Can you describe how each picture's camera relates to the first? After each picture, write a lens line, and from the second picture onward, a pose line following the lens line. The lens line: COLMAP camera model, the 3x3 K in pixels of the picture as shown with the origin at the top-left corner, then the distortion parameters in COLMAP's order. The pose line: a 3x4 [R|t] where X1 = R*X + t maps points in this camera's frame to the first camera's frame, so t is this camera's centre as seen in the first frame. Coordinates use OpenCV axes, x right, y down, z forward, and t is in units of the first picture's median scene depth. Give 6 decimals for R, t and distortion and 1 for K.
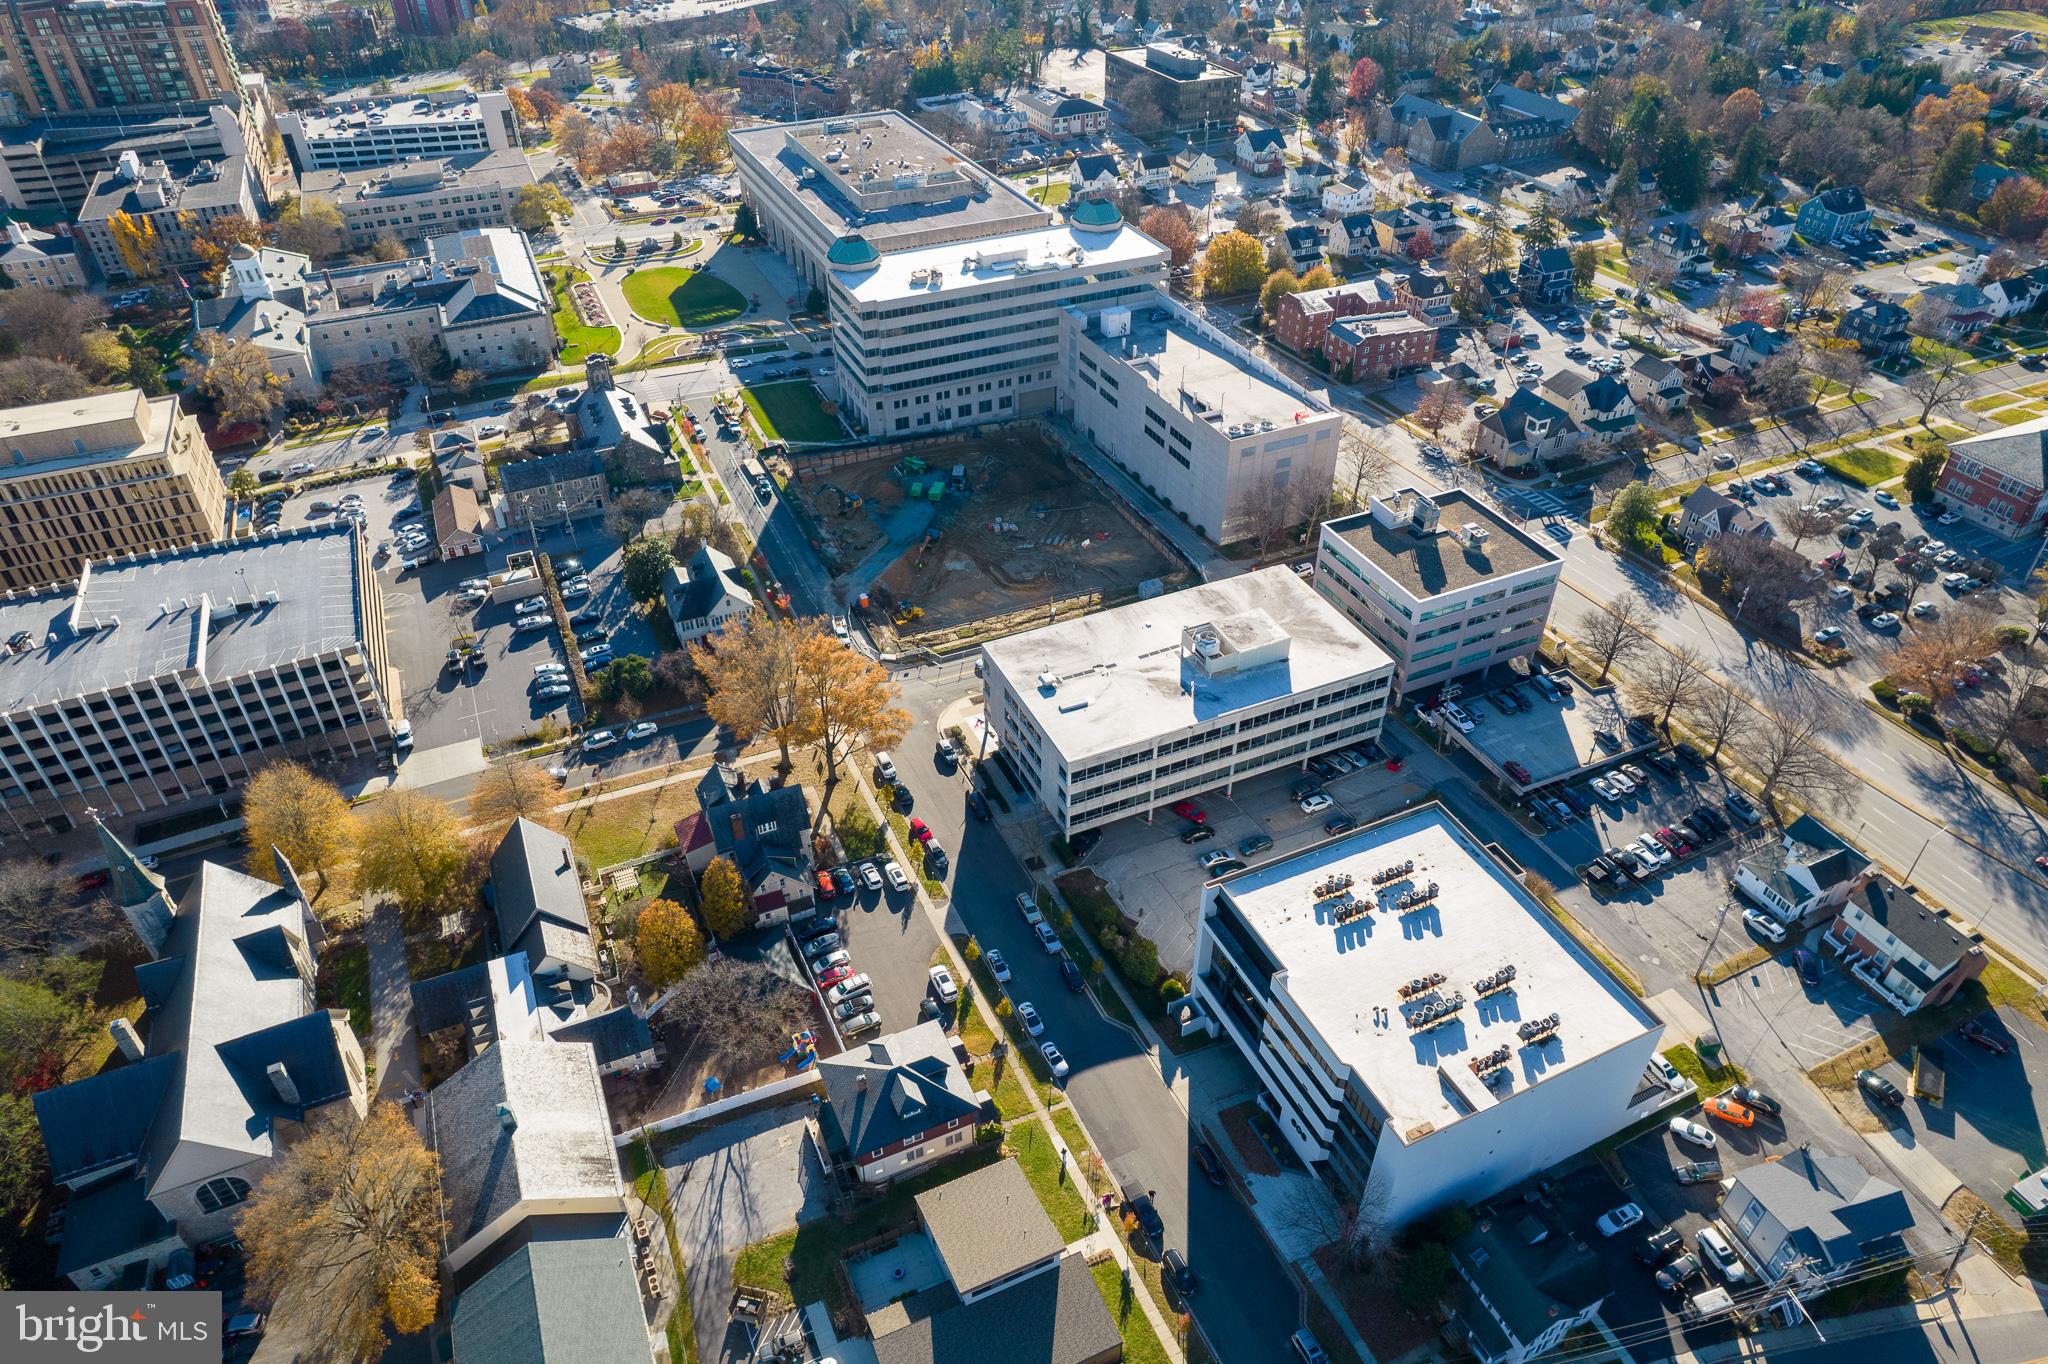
lens RADIAL K [[1332.3, 0, 1034.0], [0, 1332.3, 689.9], [0, 0, 1]] dist [-0.088259, 0.085142]
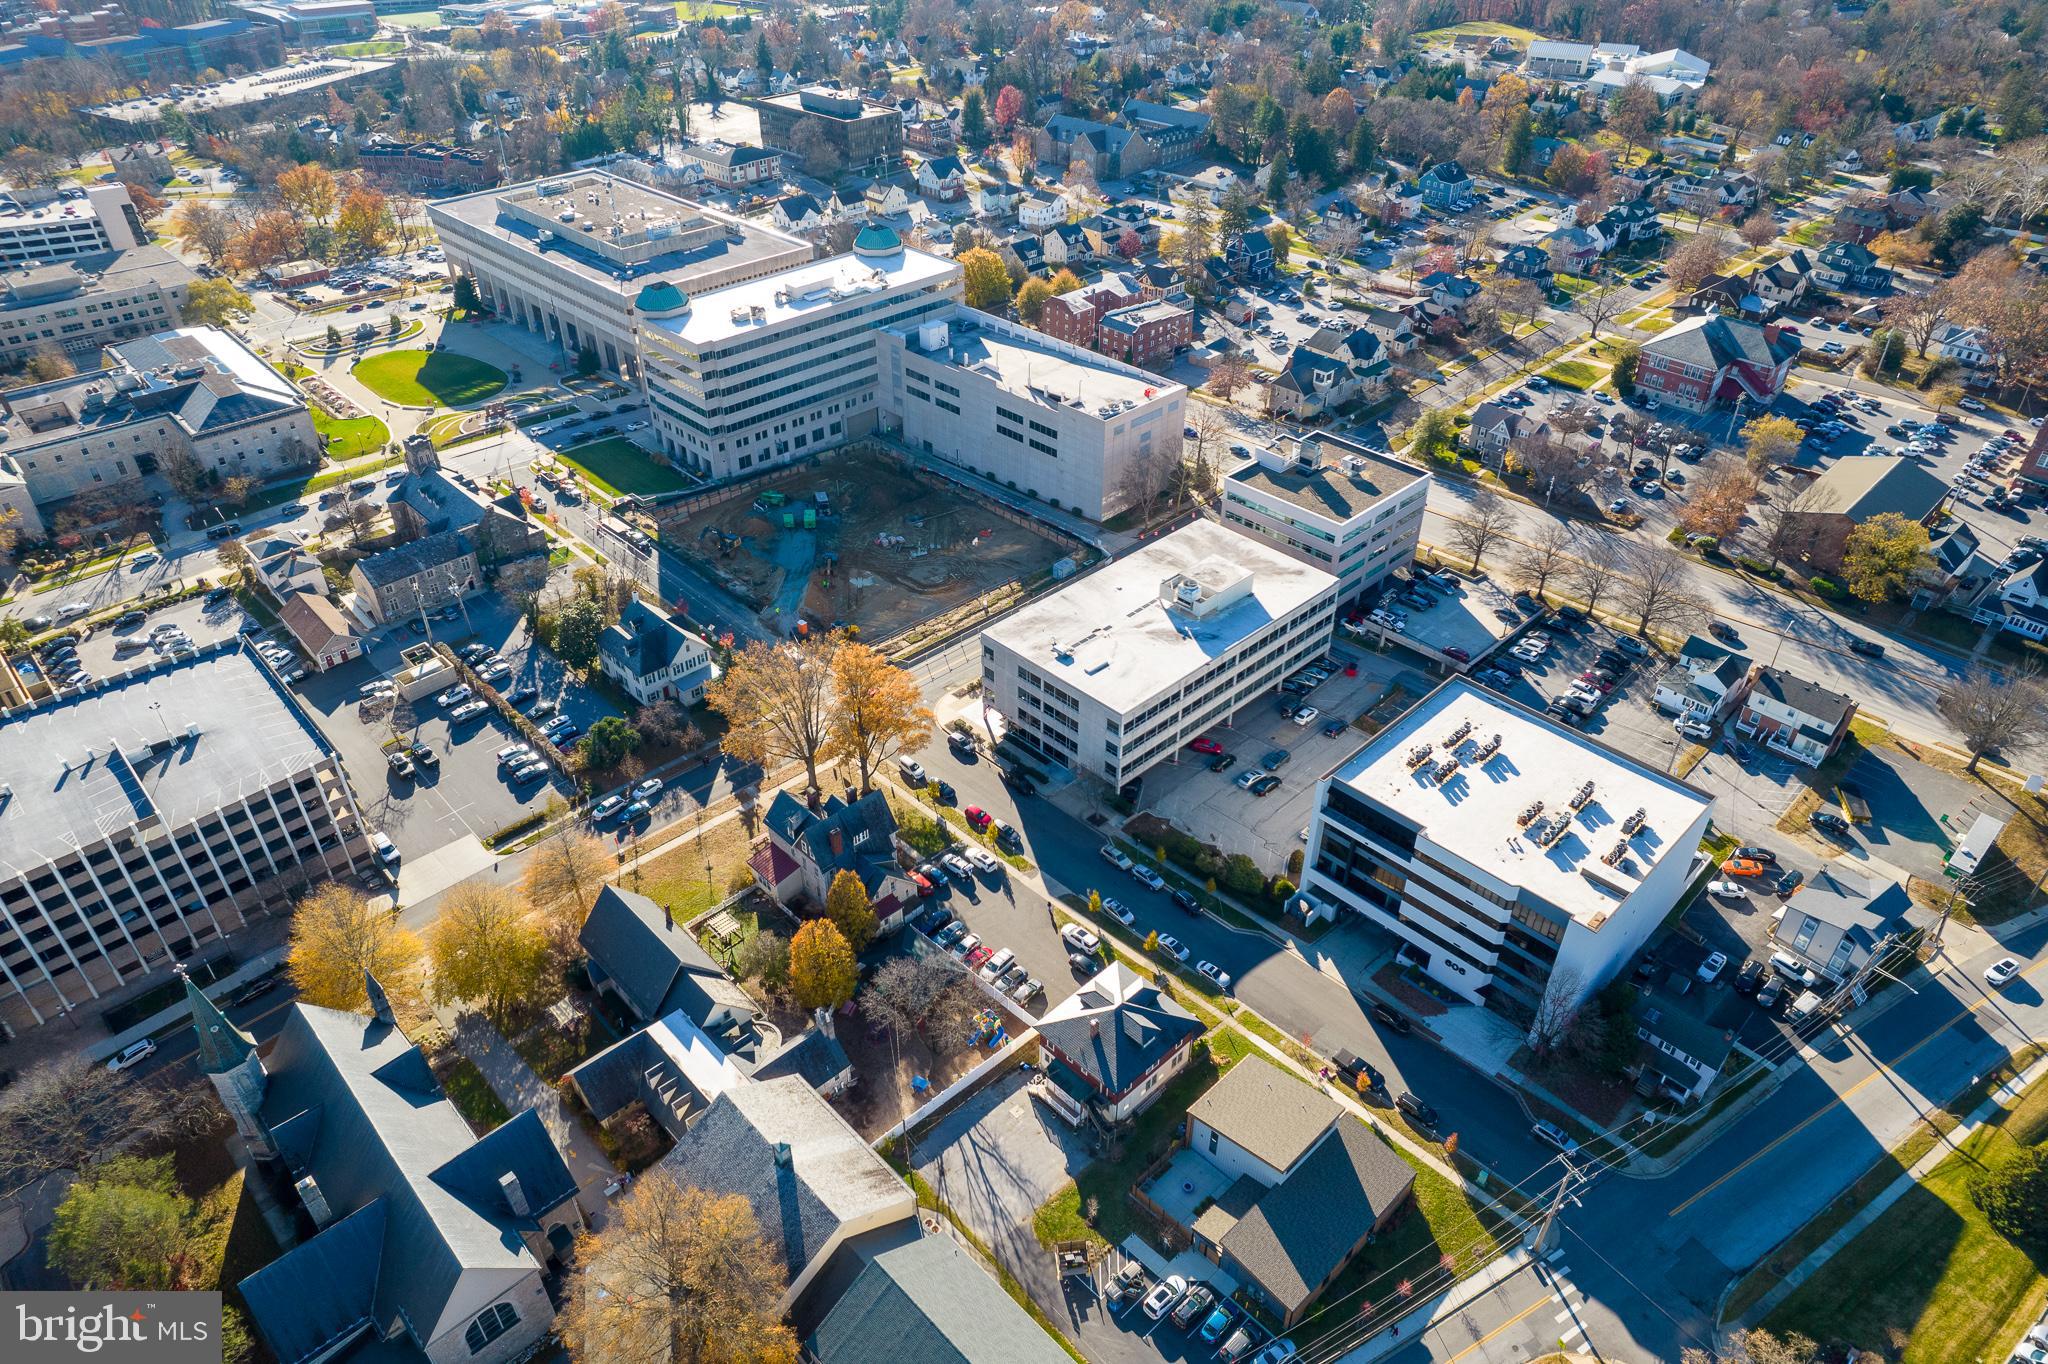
lens RADIAL K [[1332.3, 0, 1034.0], [0, 1332.3, 689.9], [0, 0, 1]] dist [-0.088259, 0.085142]
pose [[0.939646, -0.193459, 0.282203, -0.281392], [0.203743, 0.978998, -0.007264, 0.023966], [-0.274870, 0.064322, 0.959327, -0.001446]]
